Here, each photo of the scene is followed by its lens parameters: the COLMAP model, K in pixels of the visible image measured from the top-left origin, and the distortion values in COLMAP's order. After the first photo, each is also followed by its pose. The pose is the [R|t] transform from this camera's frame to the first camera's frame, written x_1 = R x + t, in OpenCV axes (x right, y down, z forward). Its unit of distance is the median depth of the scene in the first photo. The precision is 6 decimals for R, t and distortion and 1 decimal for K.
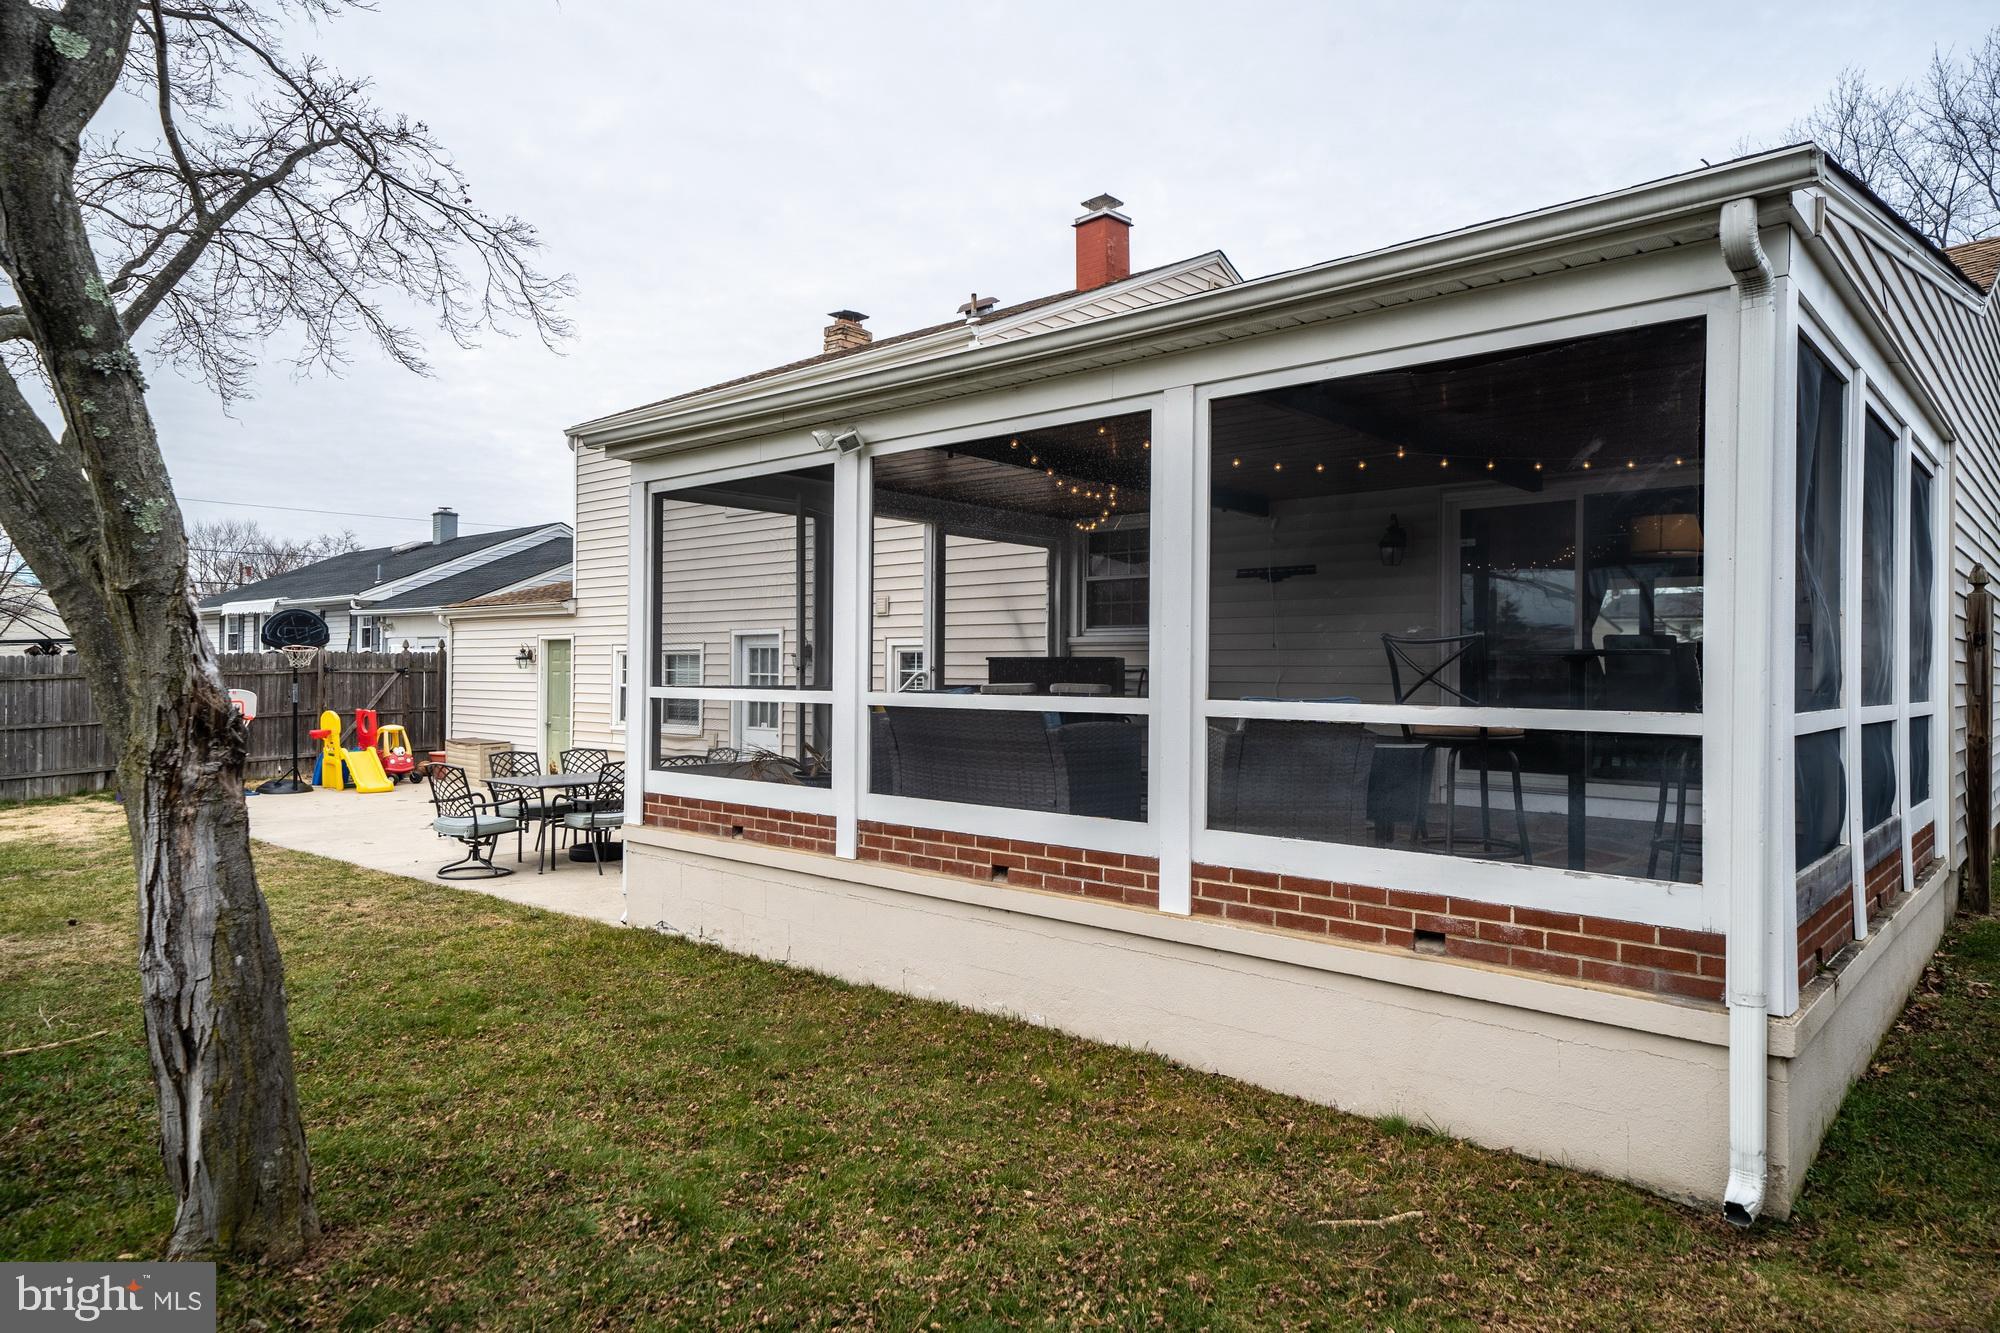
lens RADIAL K [[1220.0, 0, 985.6], [0, 1220.0, 661.8], [0, 0, 1]] dist [0.016332, 0.000508]
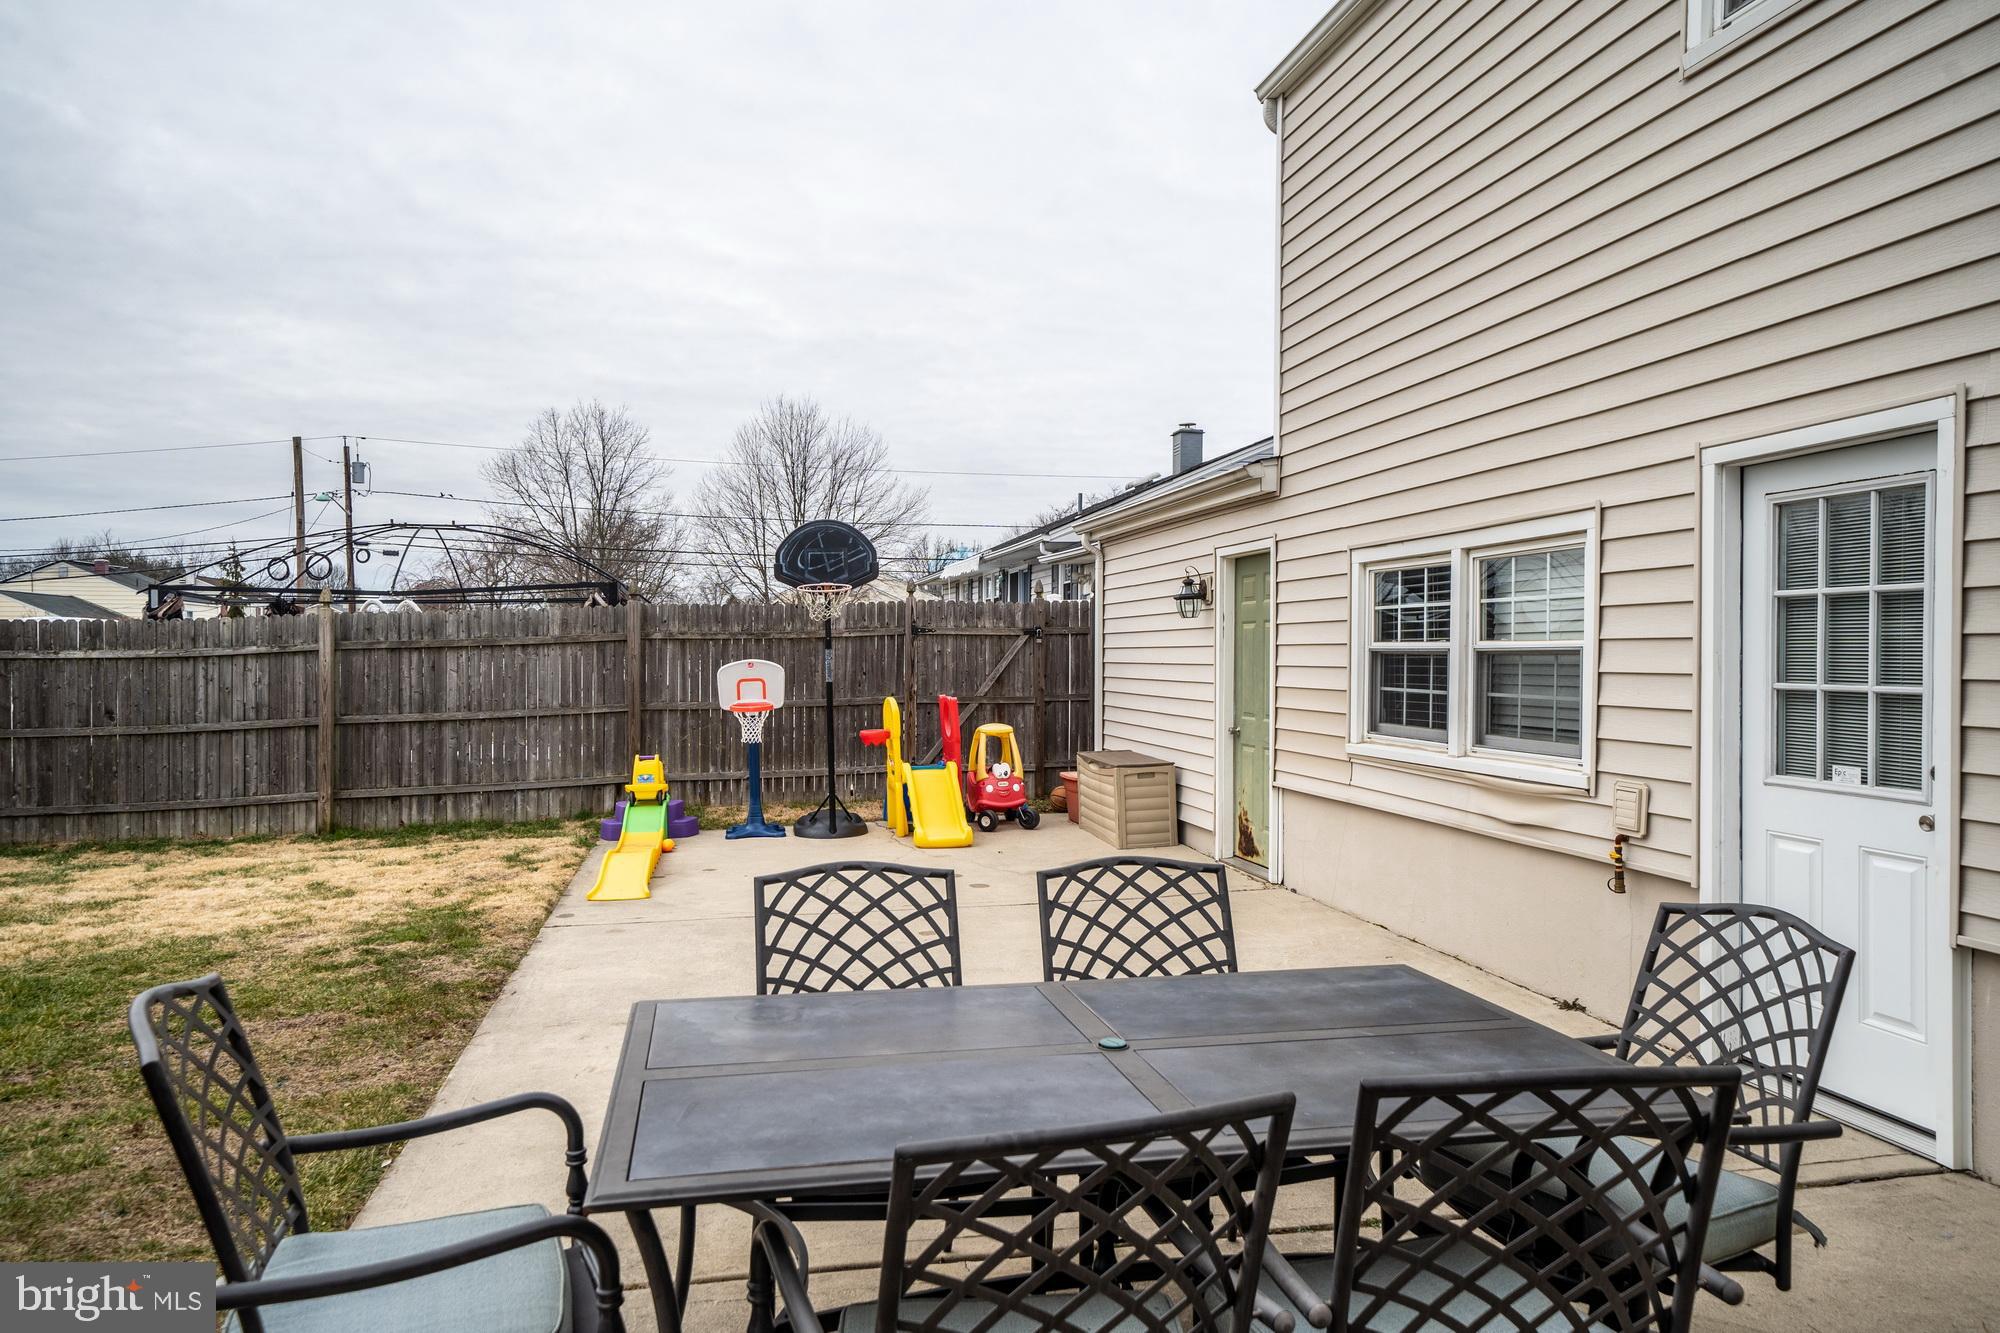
lens RADIAL K [[1315.3, 0, 990.2], [0, 1315.3, 666.2], [0, 0, 1]] dist [0.032575, 0.001526]
pose [[0.810784, 0.000665, -0.585346, -0.146312], [0.008047, 0.999892, 0.012283, 0.020079], [0.585291, -0.014670, 0.810691, 0.580861]]
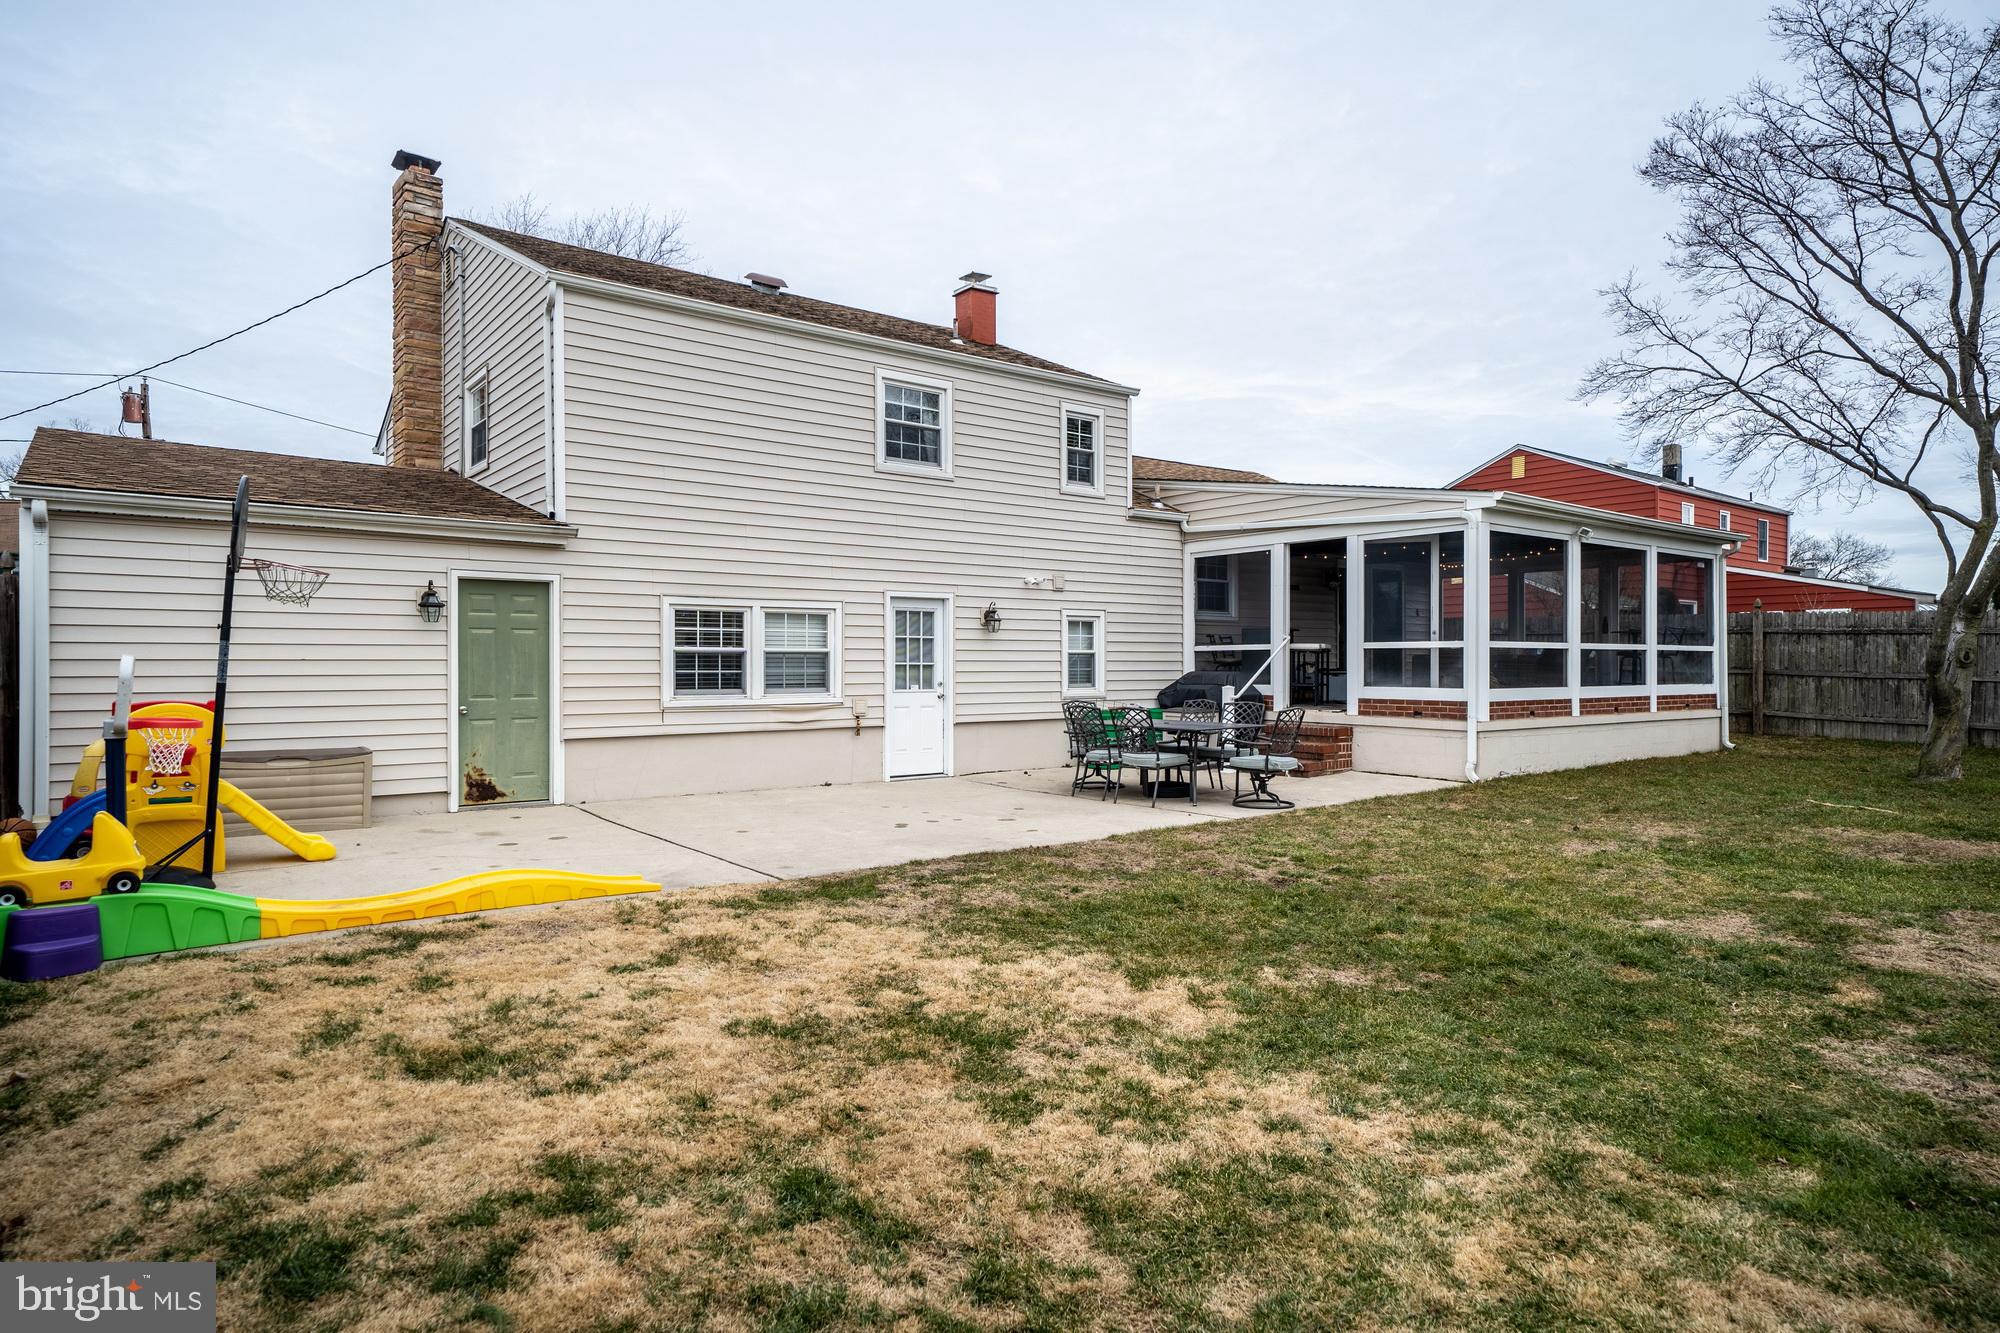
lens RADIAL K [[1132.2, 0, 984.6], [0, 1132.2, 664.8], [0, 0, 1]] dist [0.019252, 0.000216]
pose [[0.183157, -0.008663, 0.983045, -0.991603], [-0.007917, 0.999916, 0.010286, 0.021061], [-0.983052, -0.009667, 0.183073, 0.696671]]
